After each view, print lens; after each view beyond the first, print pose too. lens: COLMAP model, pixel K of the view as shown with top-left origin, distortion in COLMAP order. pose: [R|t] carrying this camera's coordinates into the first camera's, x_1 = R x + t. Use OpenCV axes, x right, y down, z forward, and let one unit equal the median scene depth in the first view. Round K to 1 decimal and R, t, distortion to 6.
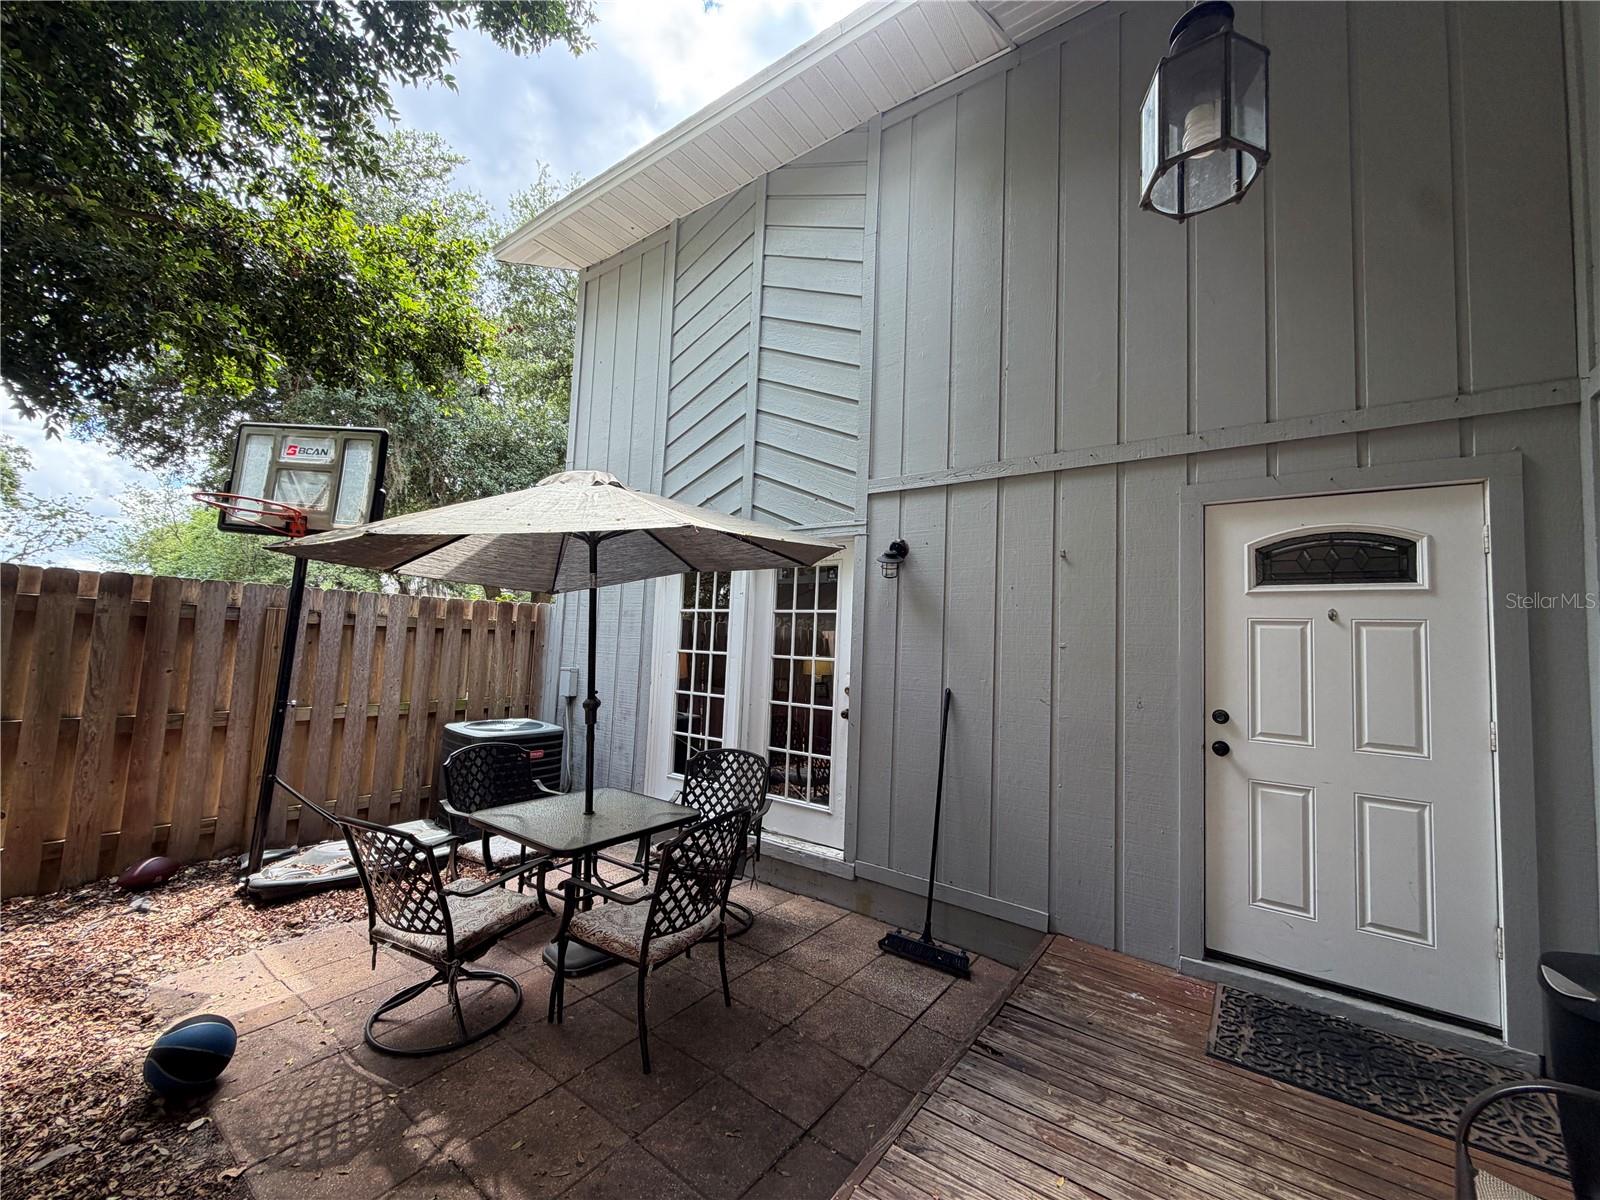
lens RADIAL K [[636.1, 0, 799.1], [0, 636.1, 600.6], [0, 0, 1]] dist [0.000508, -0.000172]
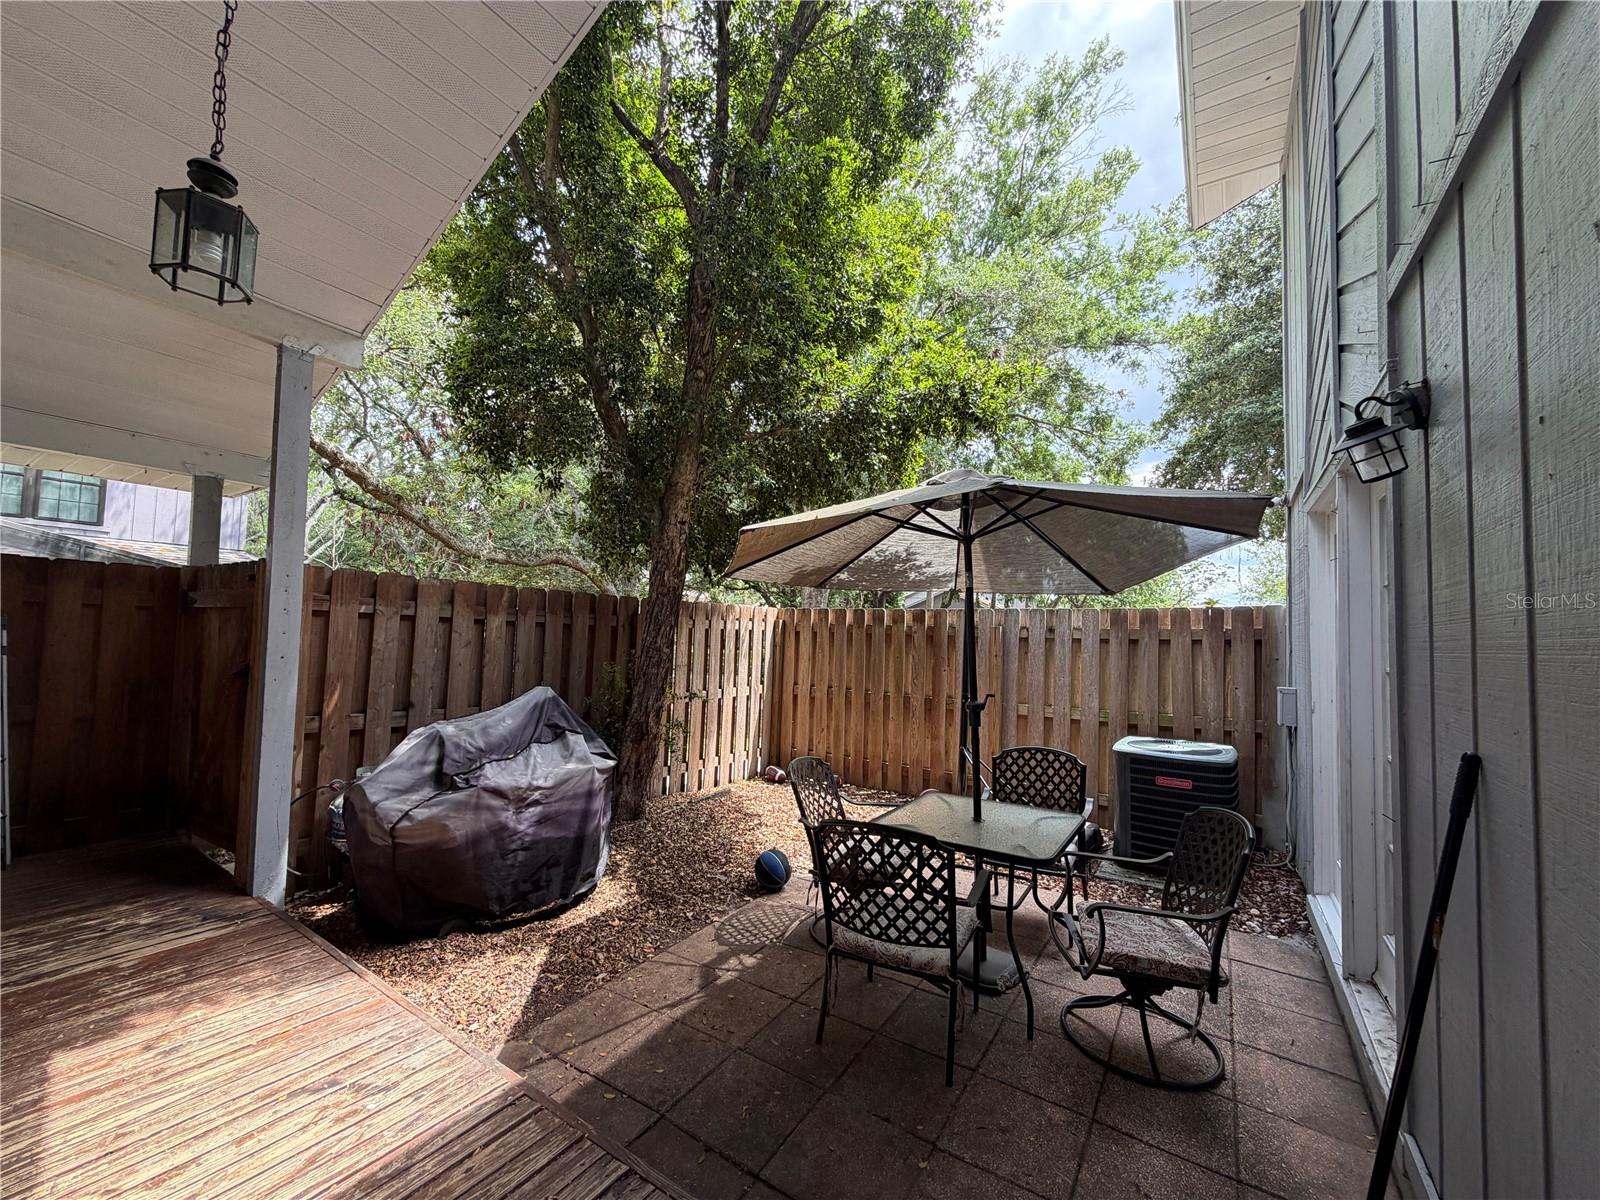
lens RADIAL K [[636.1, 0, 799.1], [0, 636.1, 600.6], [0, 0, 1]] dist [0.000508, -0.000172]
pose [[0.054548, -0.089964, -0.994450, 0.437084], [0.045889, 0.995106, -0.087506, 0.050593], [0.997456, -0.040861, 0.058409, 0.466450]]
